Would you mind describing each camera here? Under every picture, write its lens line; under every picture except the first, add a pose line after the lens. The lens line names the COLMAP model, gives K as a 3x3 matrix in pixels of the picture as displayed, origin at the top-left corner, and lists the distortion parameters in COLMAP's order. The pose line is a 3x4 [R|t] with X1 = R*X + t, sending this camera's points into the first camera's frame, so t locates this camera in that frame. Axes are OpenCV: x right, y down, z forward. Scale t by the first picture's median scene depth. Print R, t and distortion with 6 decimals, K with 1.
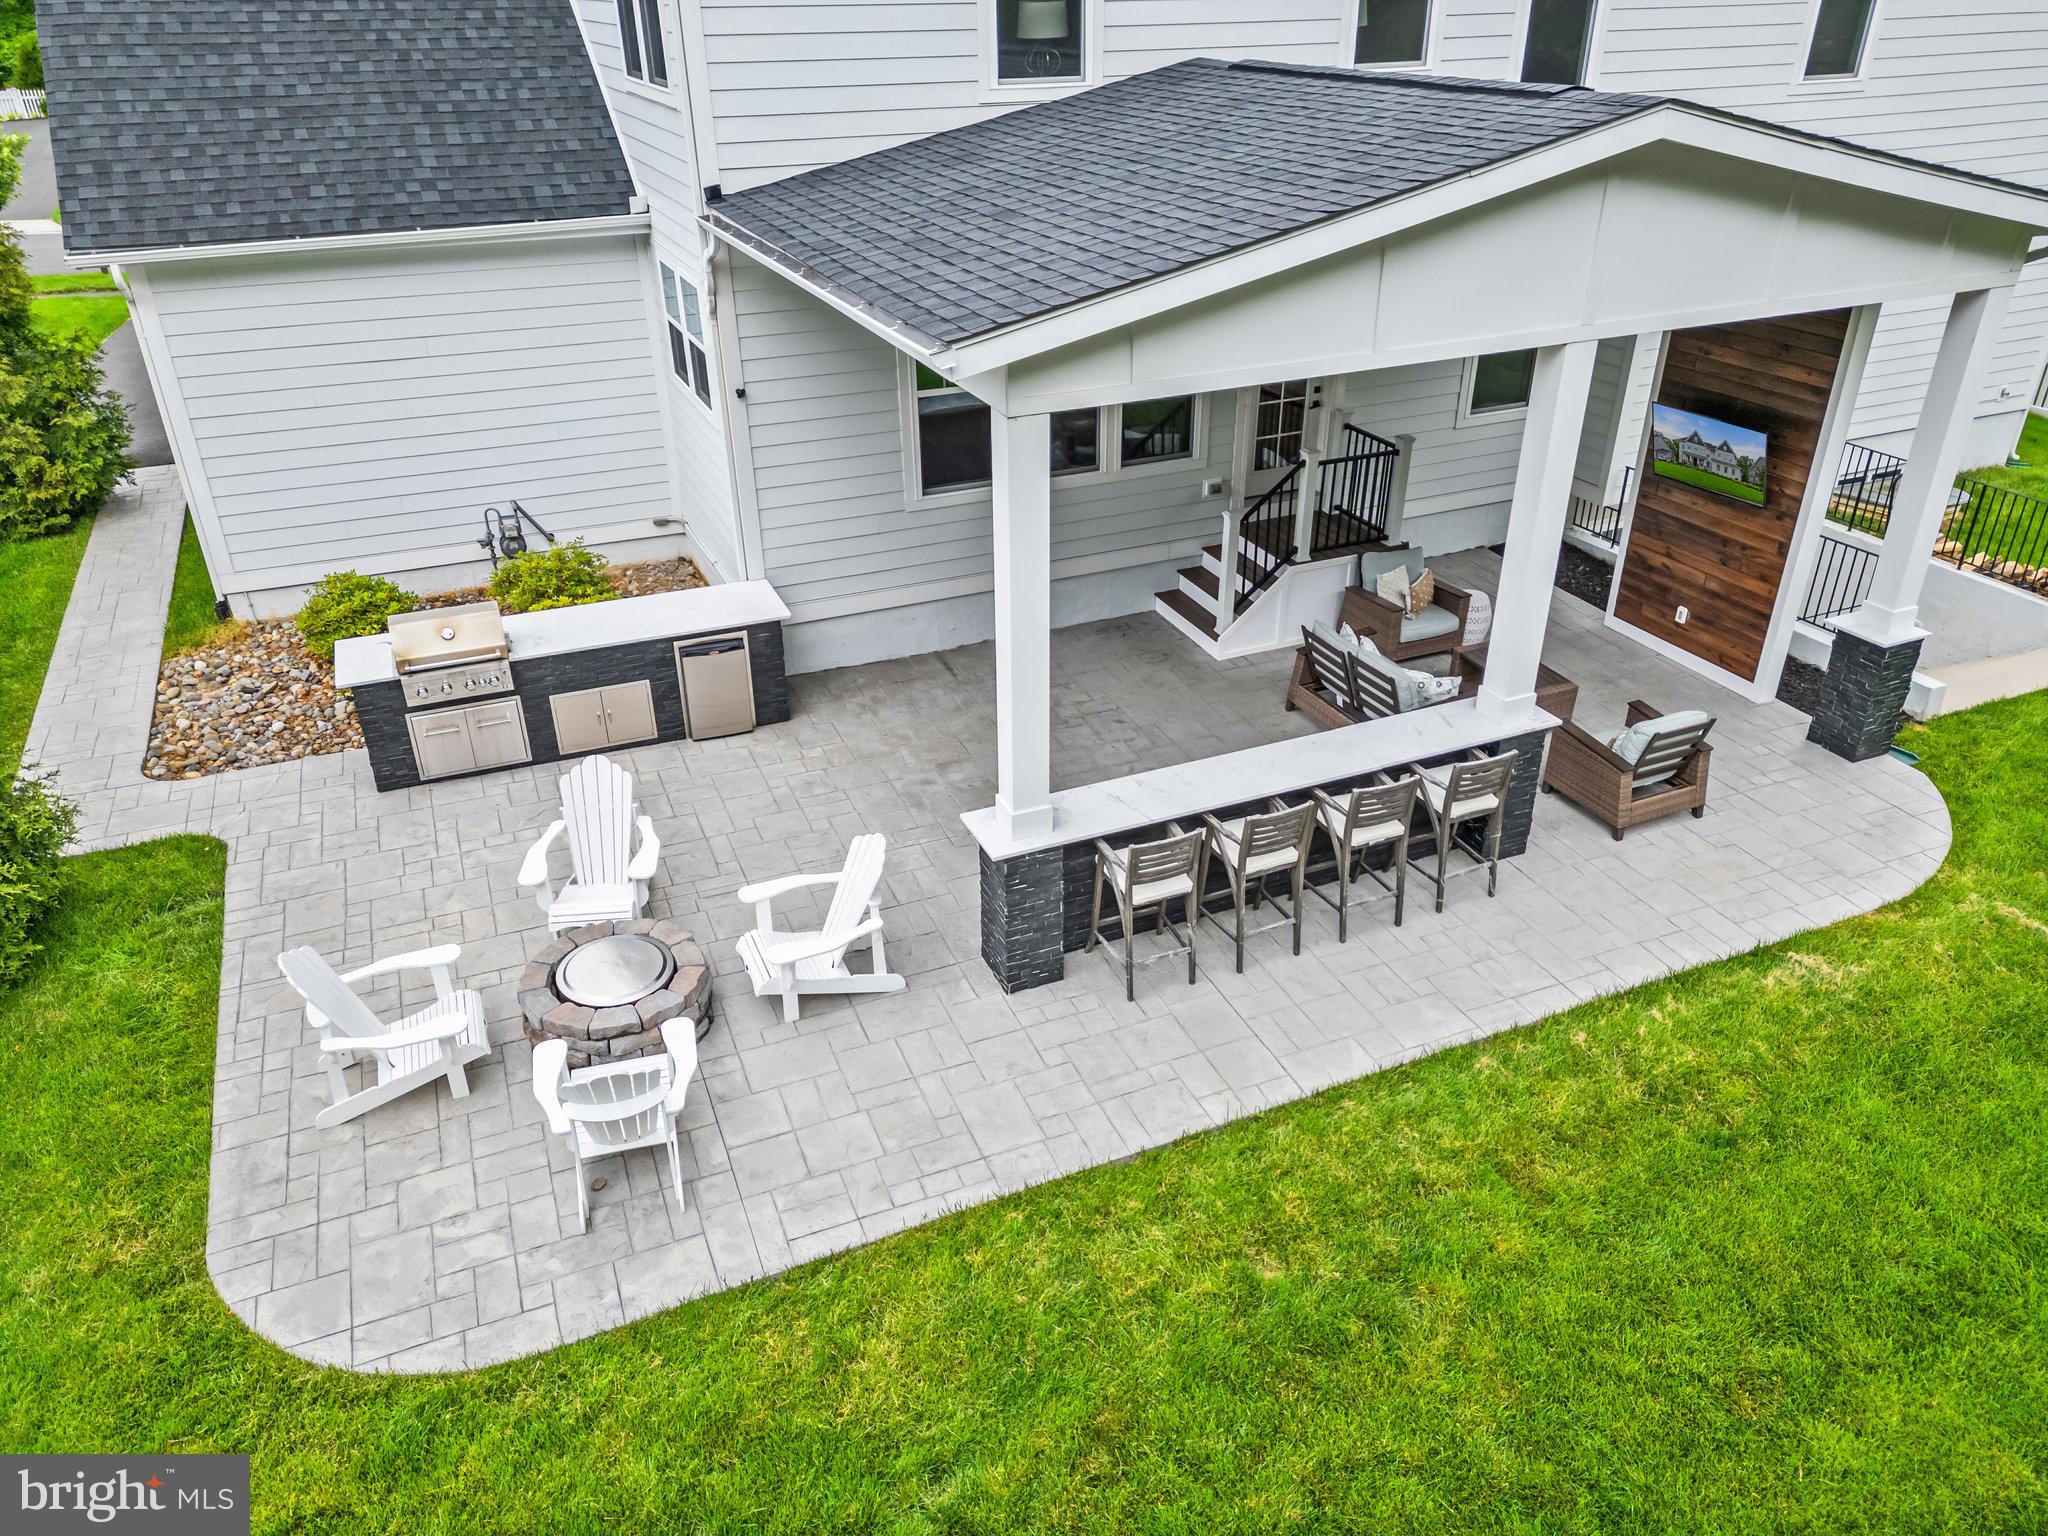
lens RADIAL K [[1407.6, 0, 1024.0], [0, 1407.6, 768.0], [0, 0, 1]] dist [0.087502, -0.072816]
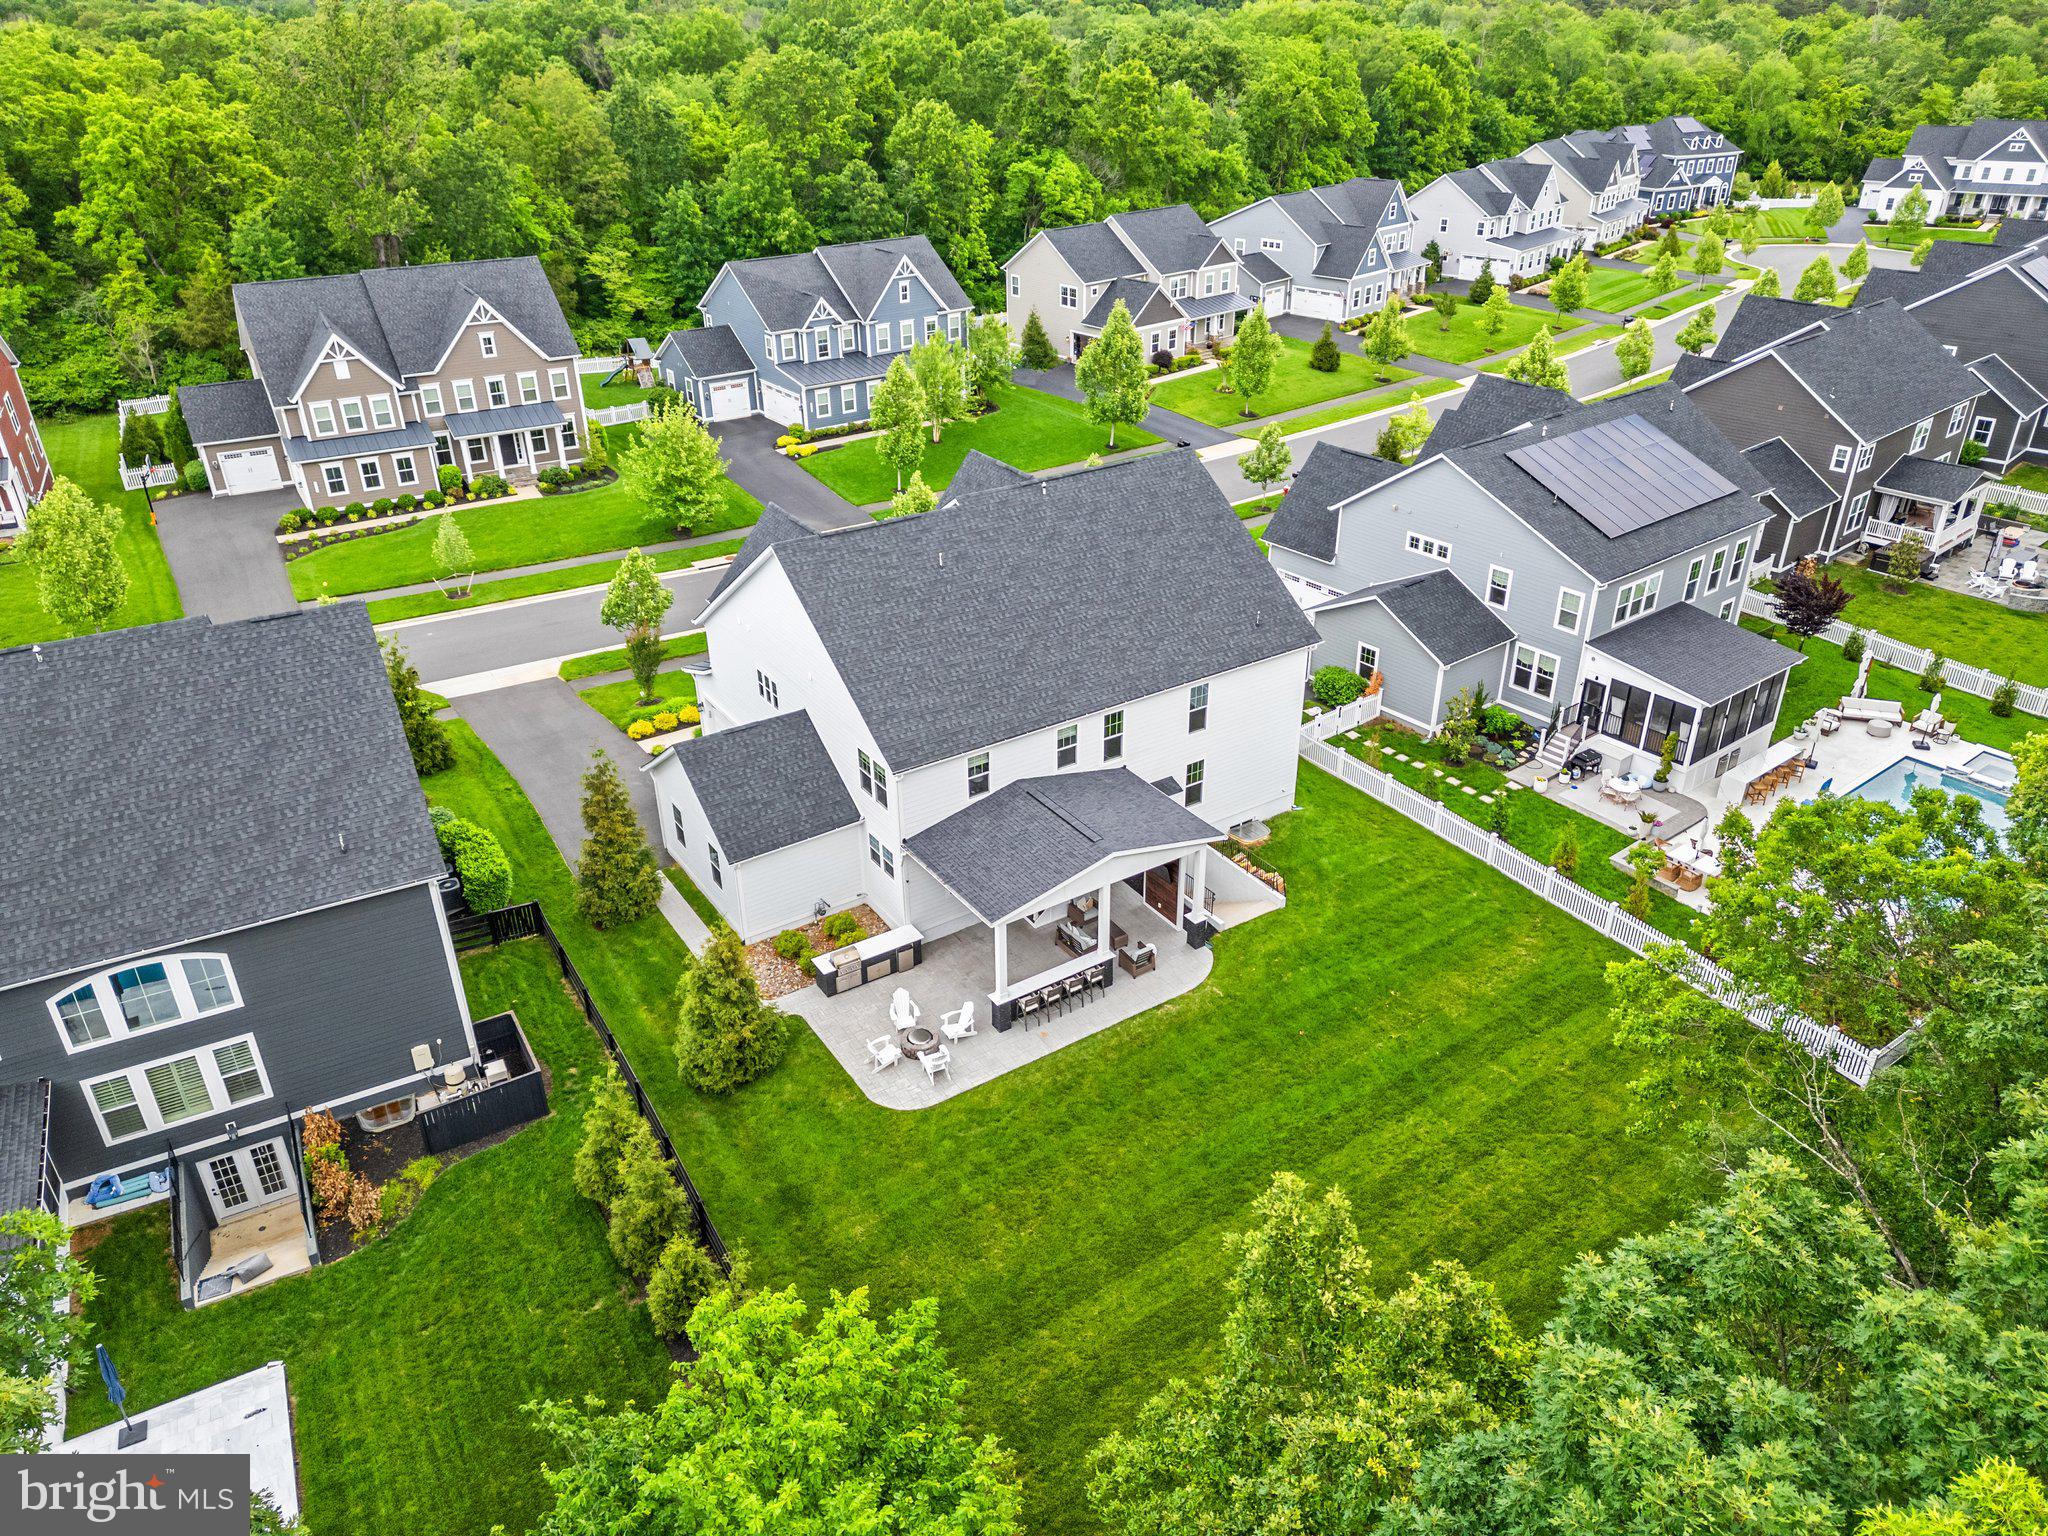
lens RADIAL K [[1407.6, 0, 1024.0], [0, 1407.6, 768.0], [0, 0, 1]] dist [0.087502, -0.072816]
pose [[0.986002, -0.080038, 0.146267, -0.536048], [0.081780, 0.996633, -0.005924, -0.662452], [-0.145300, 0.017803, 0.989227, -3.558632]]
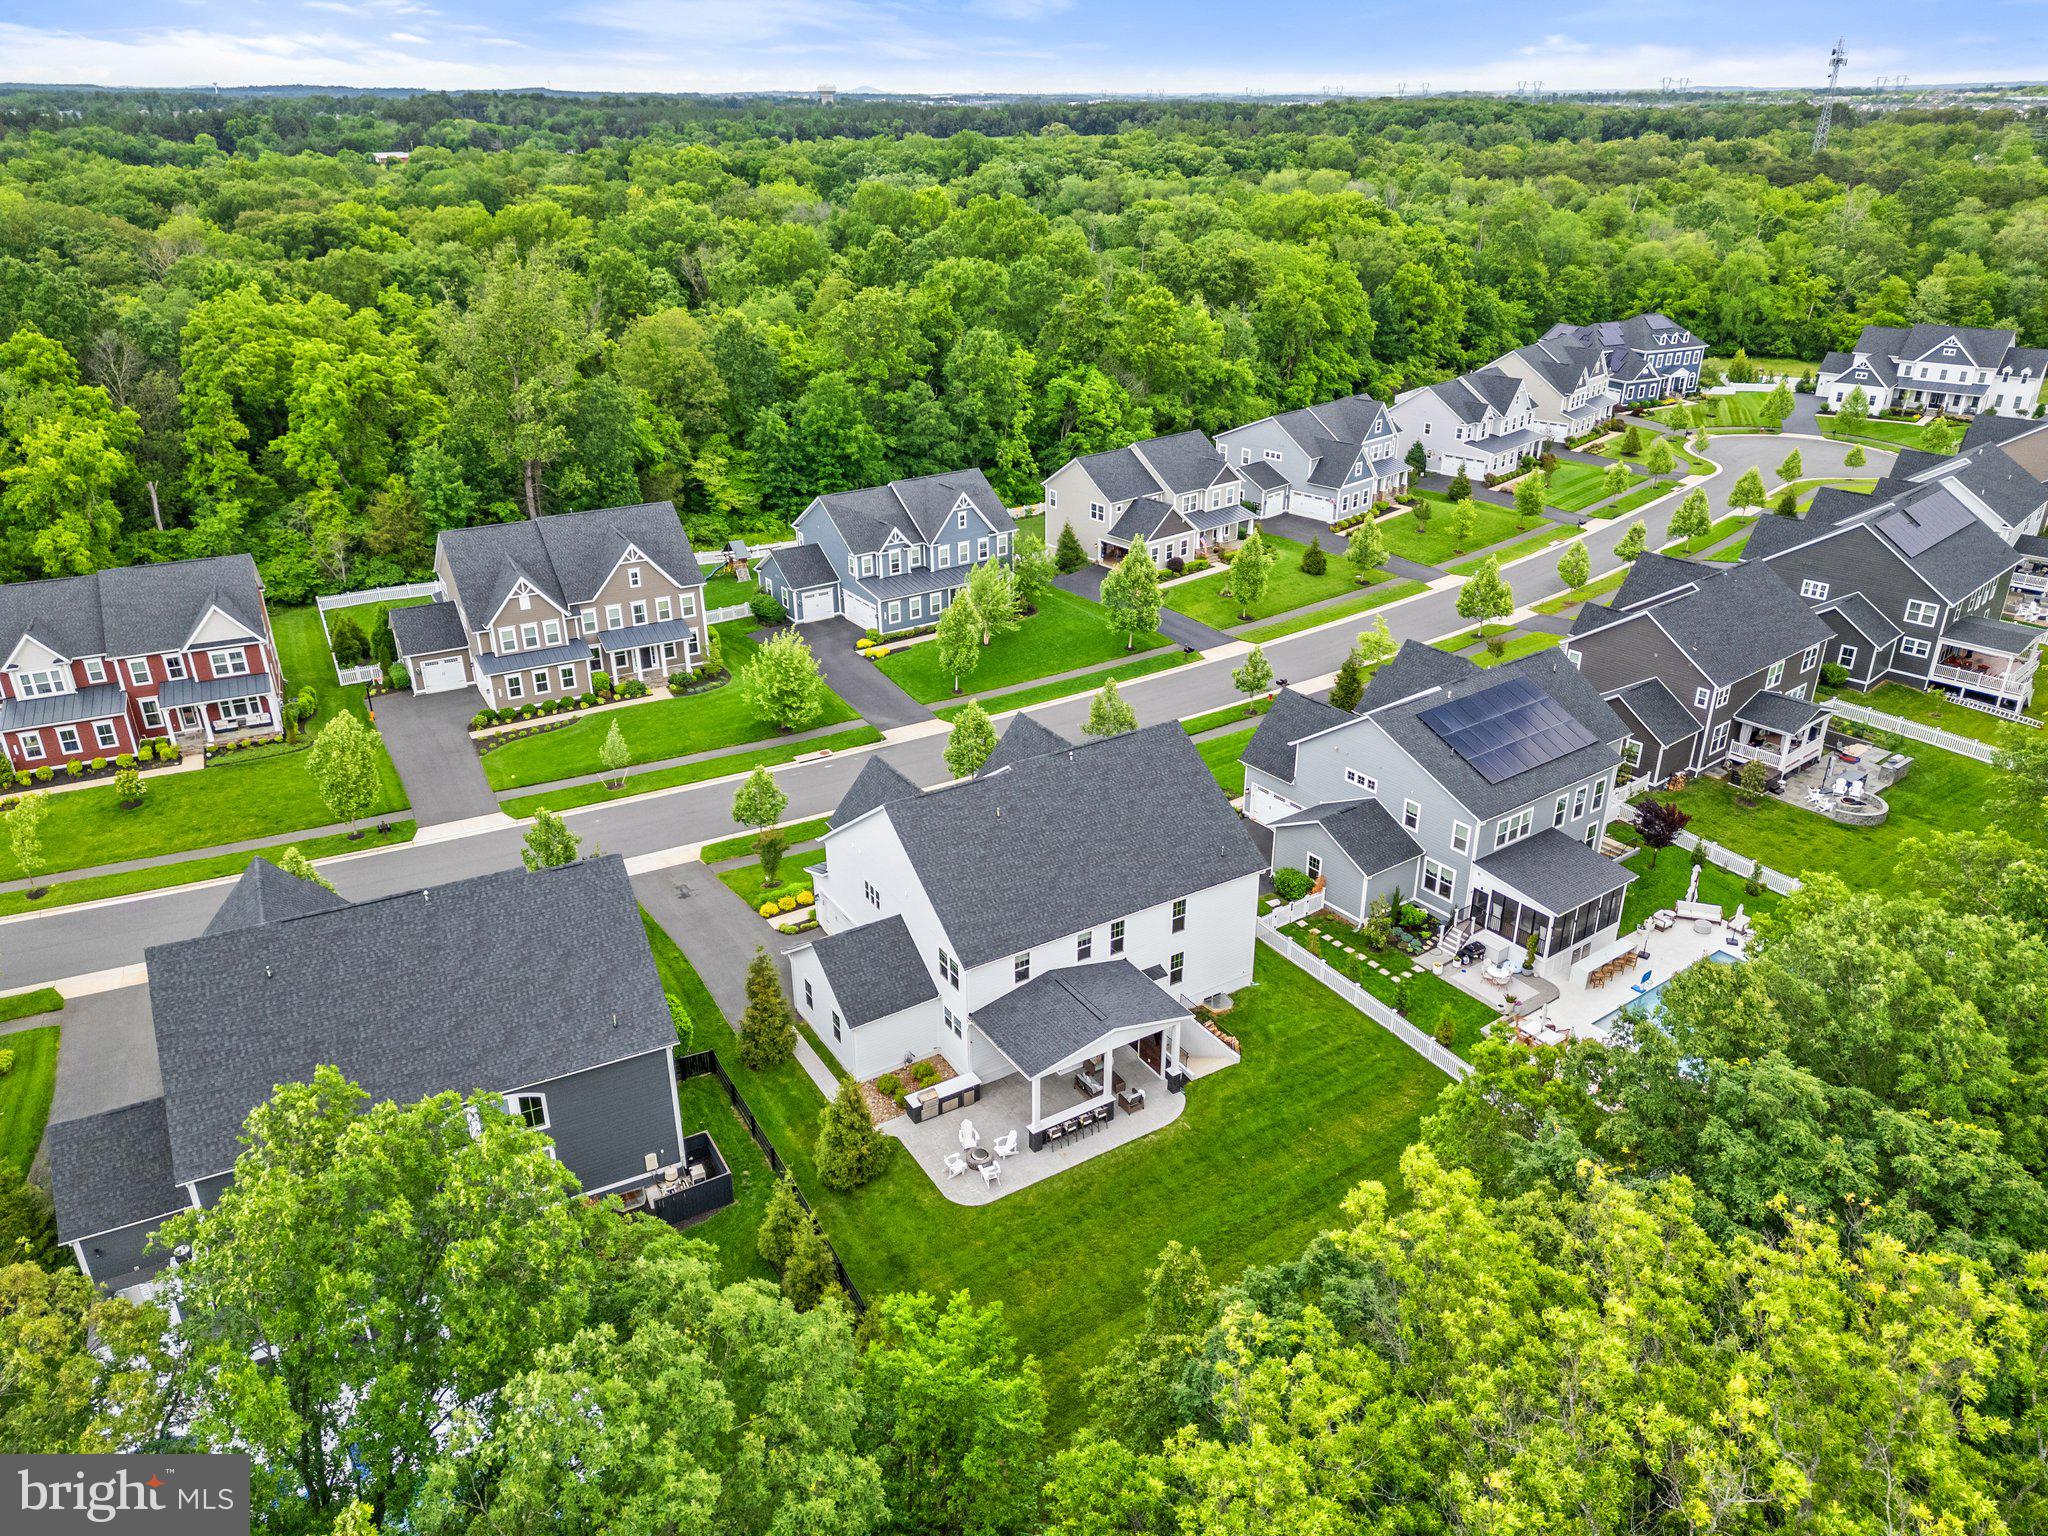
lens RADIAL K [[1406.4, 0, 1024.0], [0, 1406.4, 768.0], [0, 0, 1]] dist [0.098406, -0.101084]
pose [[0.990082, -0.055224, 0.129181, -0.820577], [0.064565, 0.995506, -0.069271, -1.180006], [-0.124775, 0.076925, 0.989199, -5.715145]]
